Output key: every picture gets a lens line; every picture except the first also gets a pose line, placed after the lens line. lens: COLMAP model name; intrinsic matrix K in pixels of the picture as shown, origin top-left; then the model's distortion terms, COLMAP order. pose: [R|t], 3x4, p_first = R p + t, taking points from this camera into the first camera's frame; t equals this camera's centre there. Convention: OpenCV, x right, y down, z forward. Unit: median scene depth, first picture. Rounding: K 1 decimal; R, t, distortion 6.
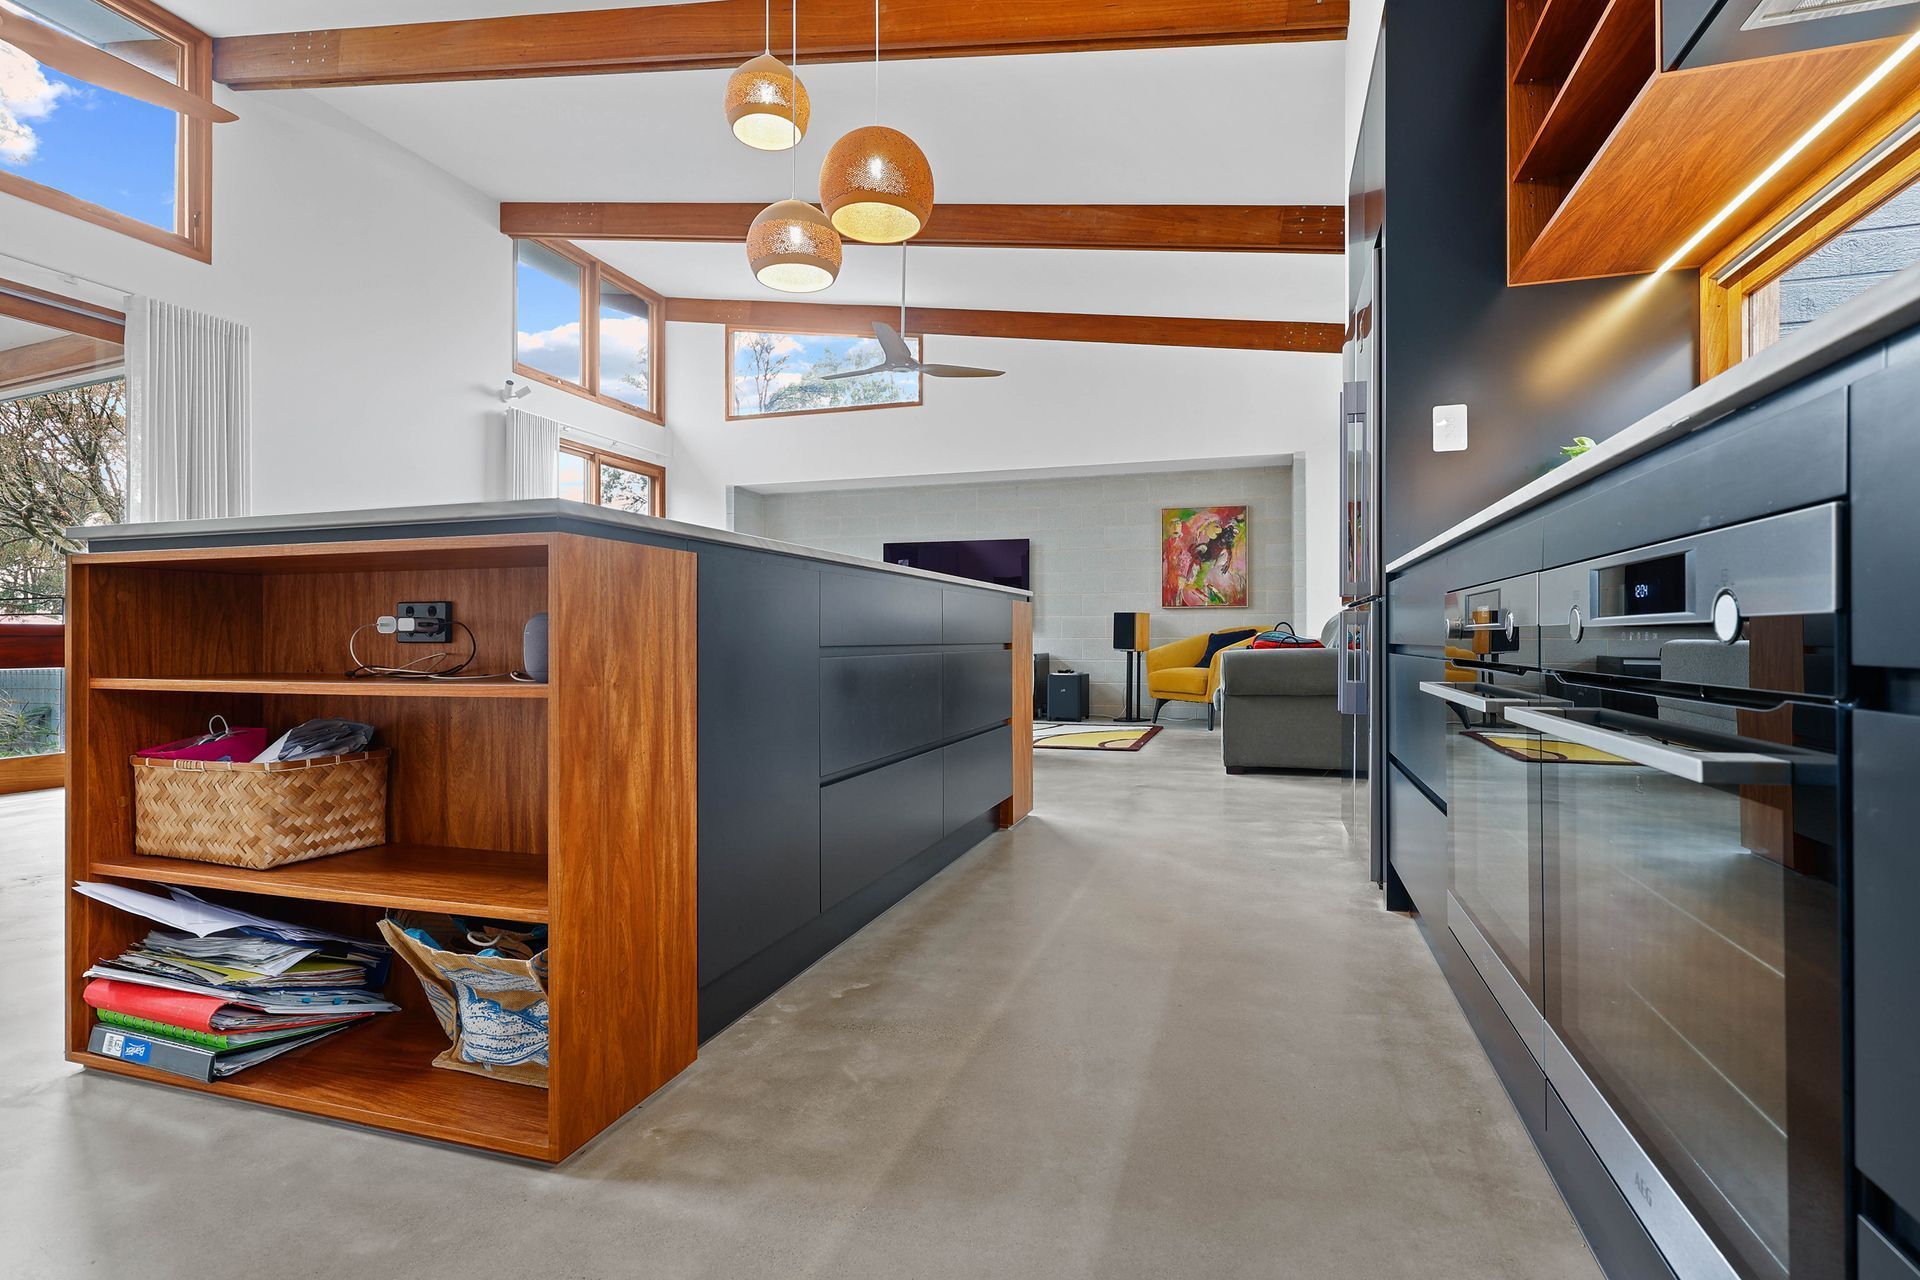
lens RADIAL K [[938.9, 0, 966.0], [0, 938.9, 633.0], [0, 0, 1]] dist [-0.000226, -0.000217]
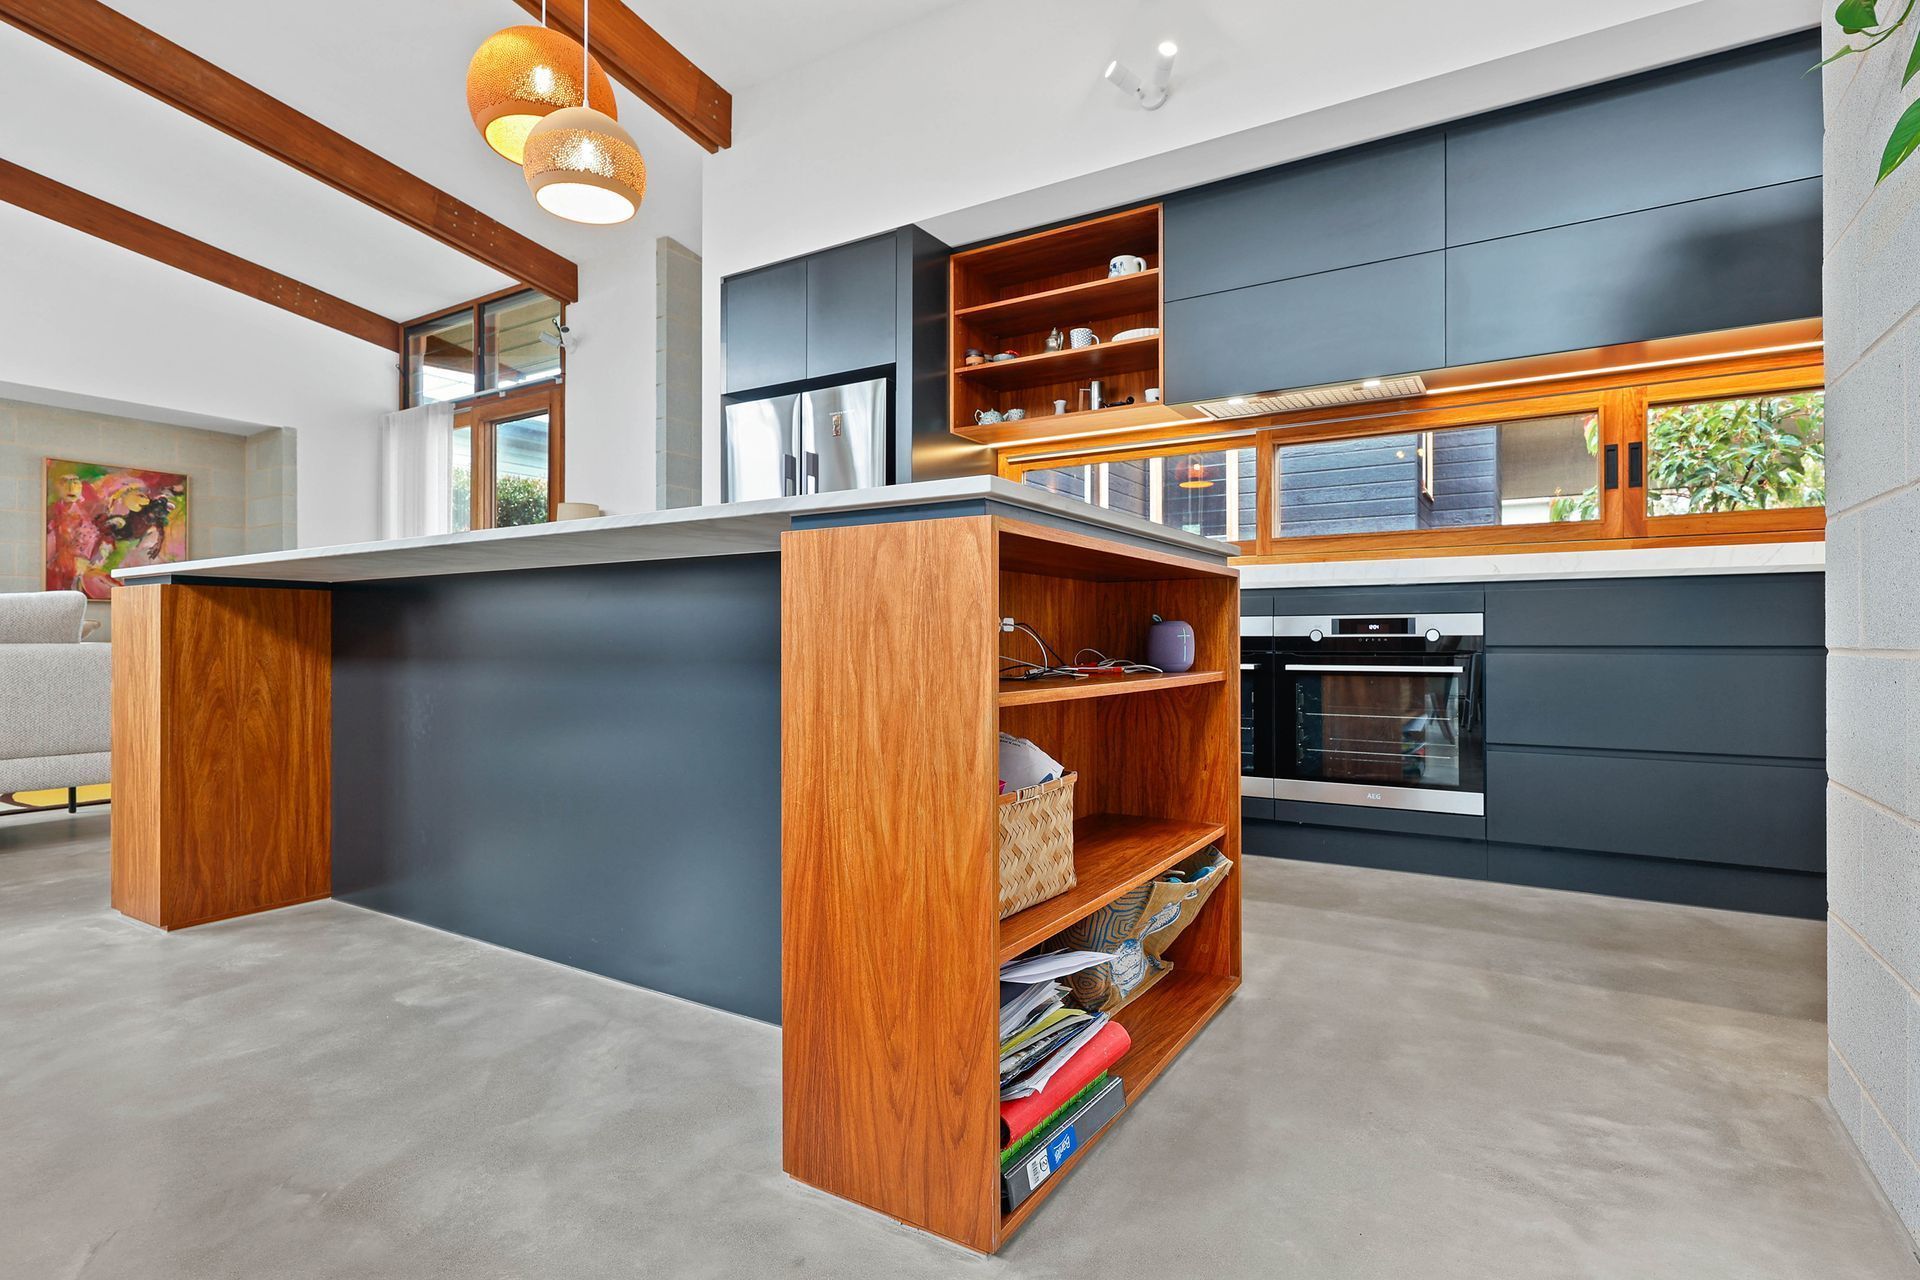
lens RADIAL K [[955.6, 0, 962.6], [0, 955.6, 638.0], [0, 0, 1]] dist [0.000503, -0.001059]
pose [[0.244691, 0.006135, 0.969582, -1.444363], [-0.005175, 0.999974, -0.005021, 0.009955], [-0.969587, -0.003789, 0.244716, 0.749718]]
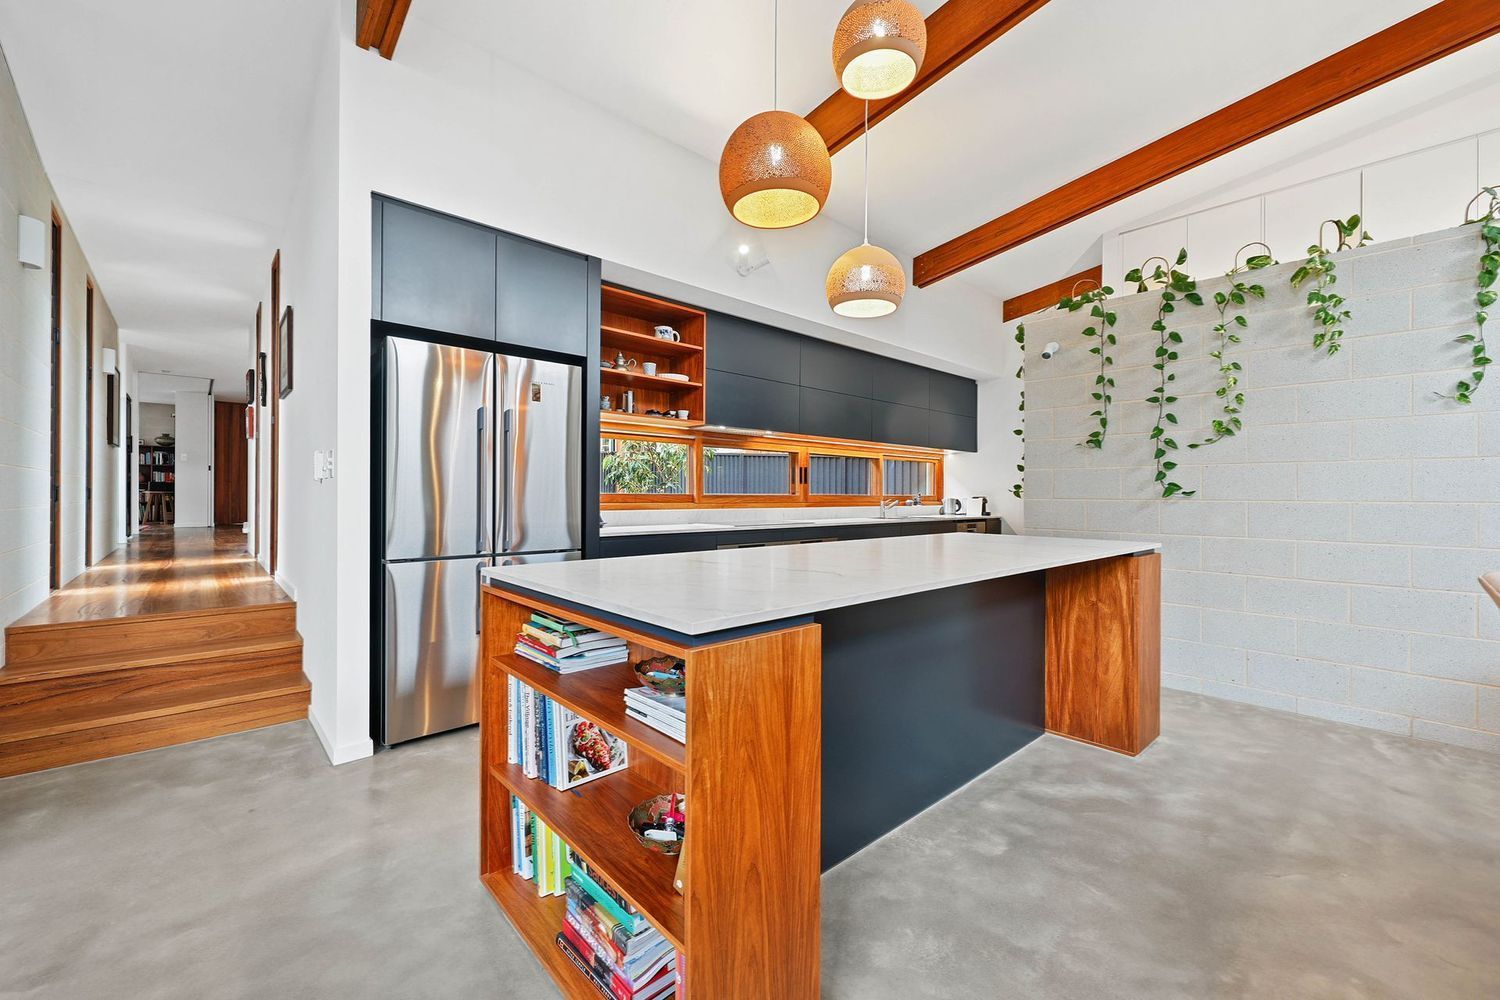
lens RADIAL K [[606.4, 0, 754.8], [0, 606.4, 498.7], [0, 0, 1]] dist [-0.000030, -0.000553]
pose [[-0.869230, -0.003218, 0.494397, -0.708728], [-0.004532, 0.999989, -0.001460, -0.204953], [-0.494387, -0.003510, -0.869235, 2.764953]]
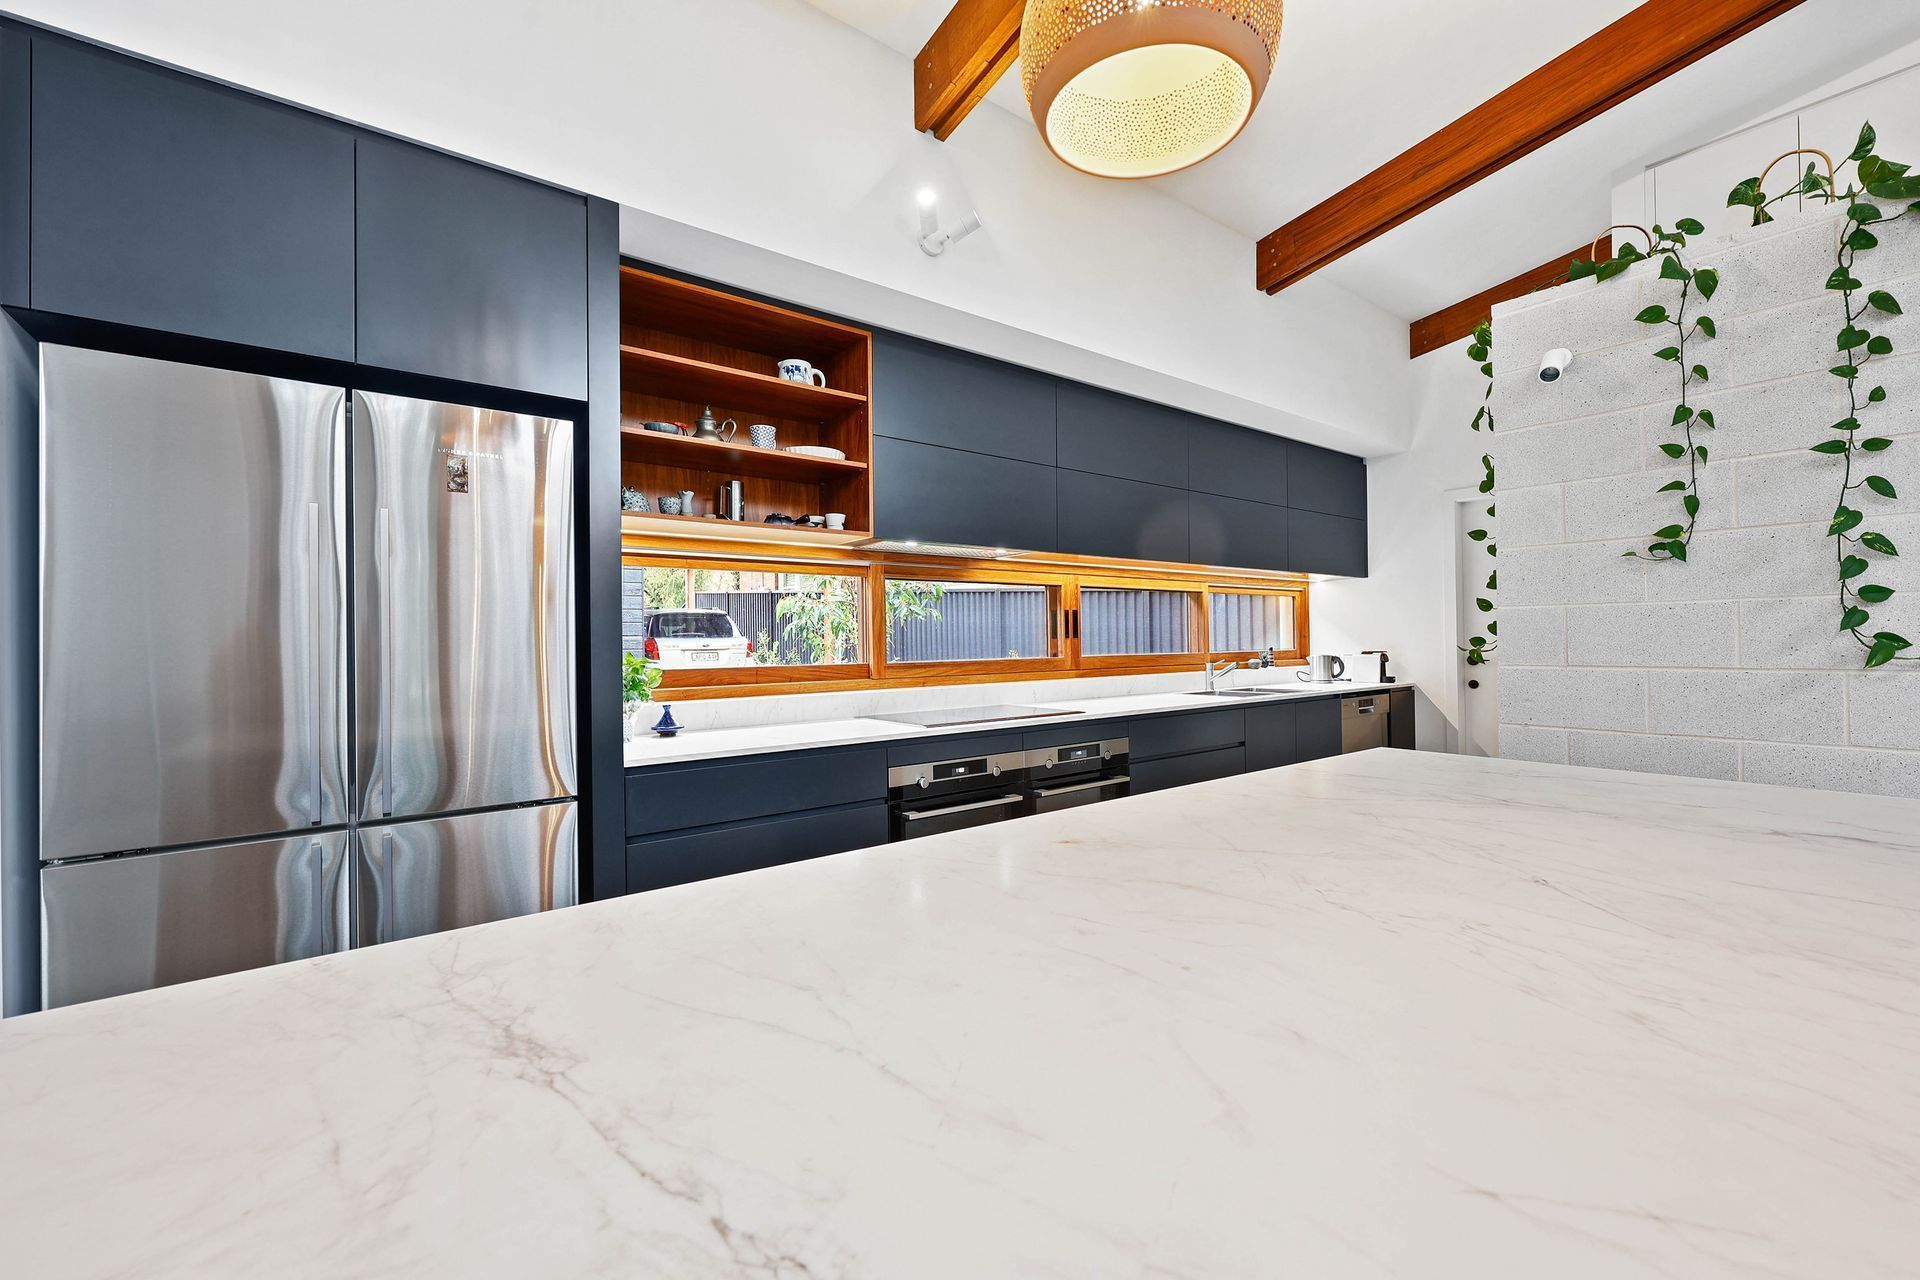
lens RADIAL K [[776.2, 0, 967.2], [0, 776.2, 640.9], [0, 0, 1]] dist [-0.000030, -0.000553]
pose [[-0.820272, 0.016086, 0.571748, -0.471238], [0.013623, 0.999870, -0.008586, -0.262122], [-0.571812, 0.000746, -0.820385, 2.049432]]
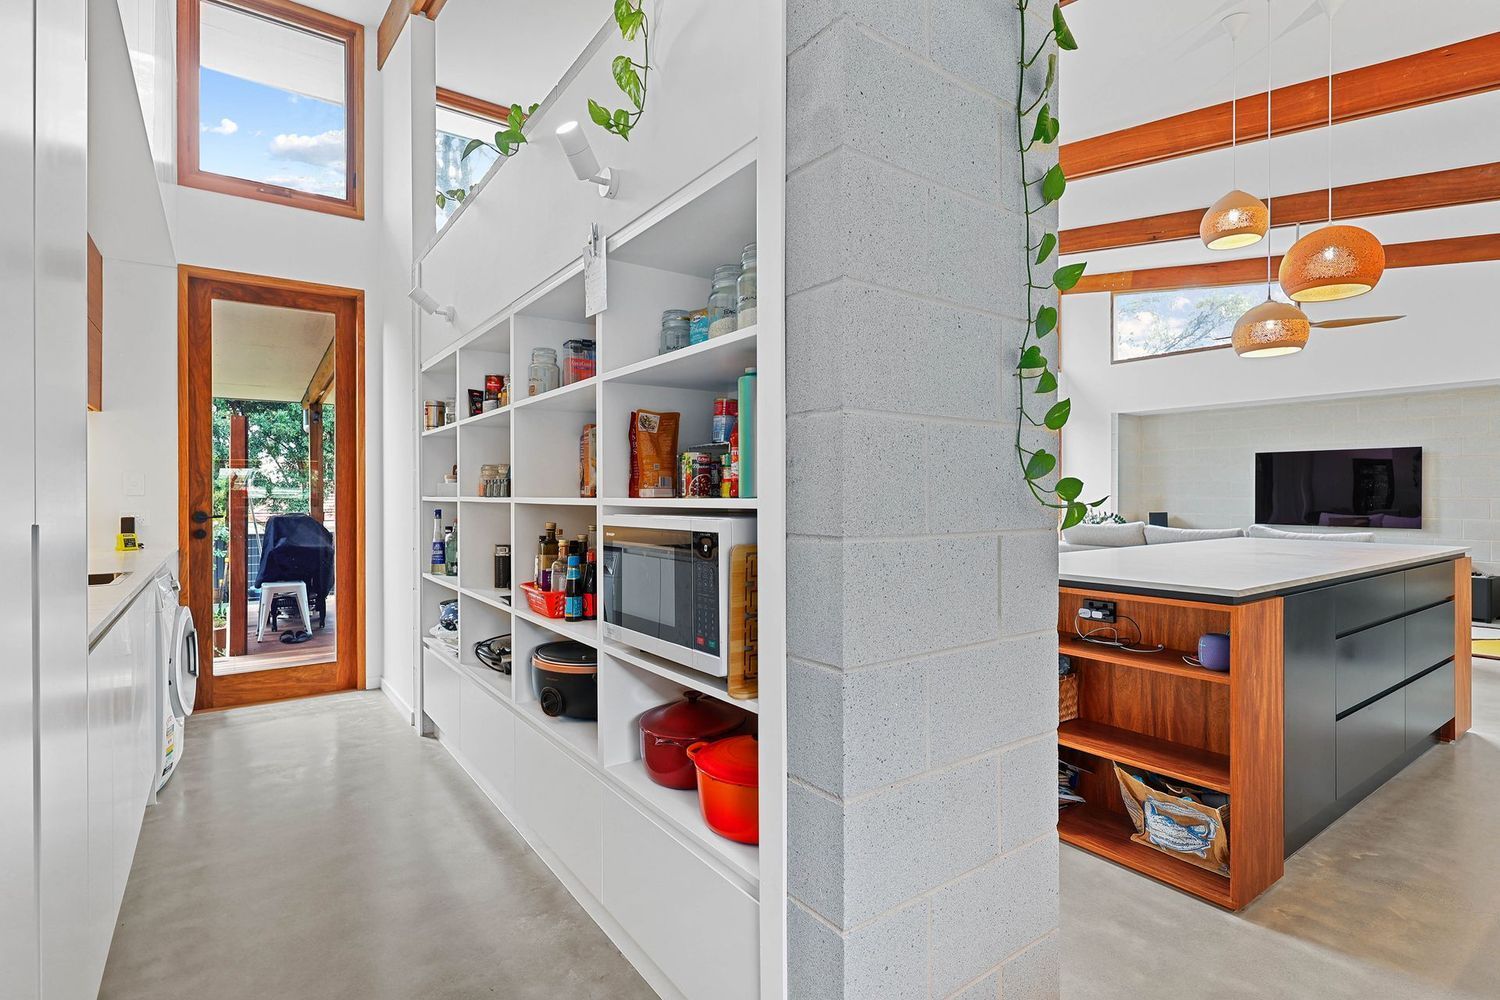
lens RADIAL K [[733.5, 0, 744.2], [0, 733.5, 490.5], [0, 0, 1]] dist [-0.000226, -0.000217]
pose [[0.801731, 0.000957, -0.597685, -0.240764], [0.004381, 0.999962, 0.007478, -0.268018], [0.597669, -0.008614, 0.801696, -0.660601]]
